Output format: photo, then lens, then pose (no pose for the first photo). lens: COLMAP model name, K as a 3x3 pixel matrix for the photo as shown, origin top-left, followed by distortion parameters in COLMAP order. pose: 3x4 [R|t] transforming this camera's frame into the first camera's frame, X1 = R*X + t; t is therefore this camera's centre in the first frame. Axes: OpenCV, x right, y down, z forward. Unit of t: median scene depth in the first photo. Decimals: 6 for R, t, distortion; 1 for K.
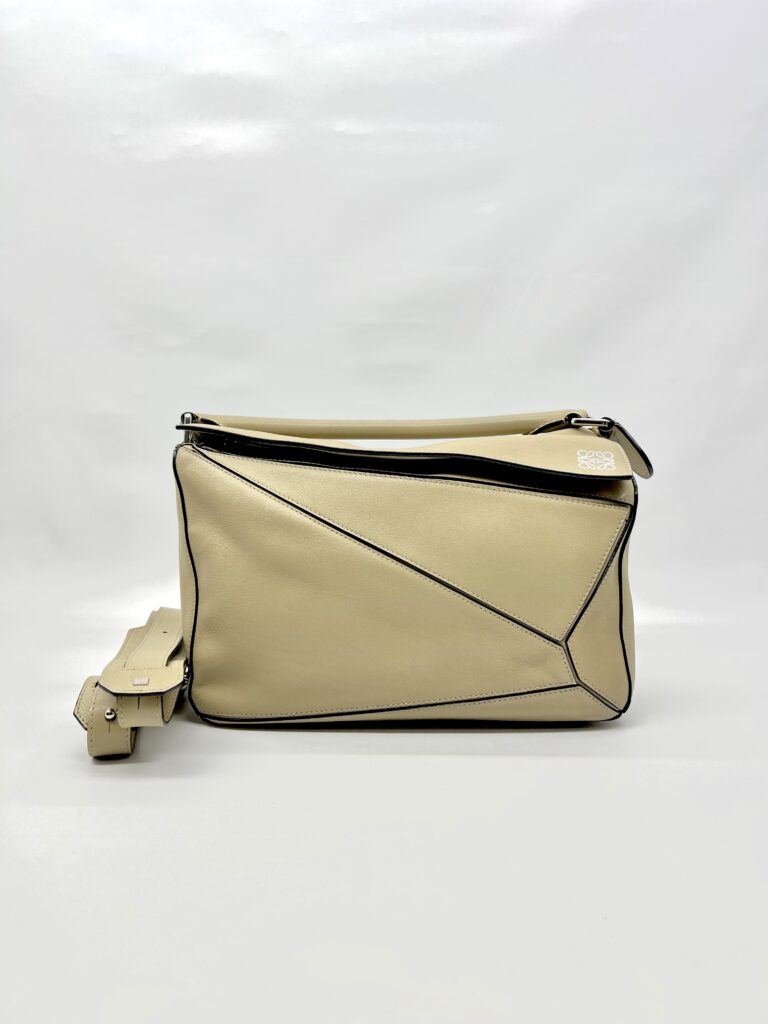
lens RADIAL K [[912.5, 0, 384.0], [0, 912.5, 512.0], [0, 0, 1]] dist [0.072898, -0.255618]
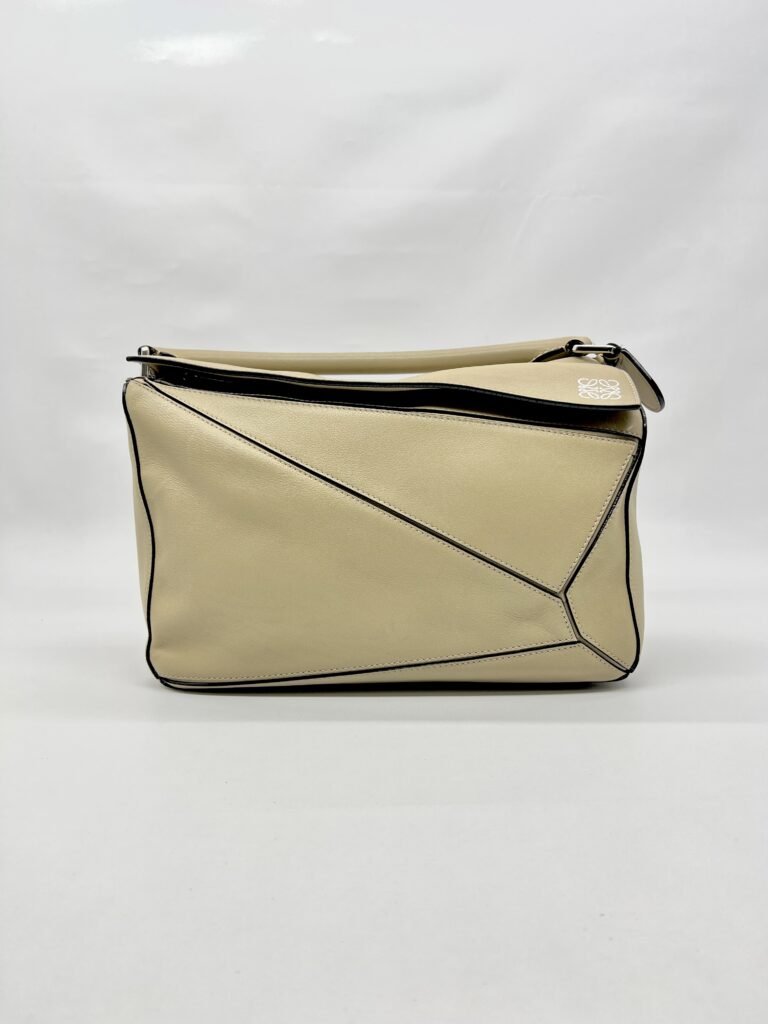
lens RADIAL K [[912.5, 0, 384.0], [0, 912.5, 512.0], [0, 0, 1]] dist [0.072898, -0.255618]
pose [[0.999830, -0.011223, -0.014612, 0.036441], [0.011801, 0.999126, 0.040097, 0.024743], [0.014149, -0.040263, 0.999089, 0.112850]]
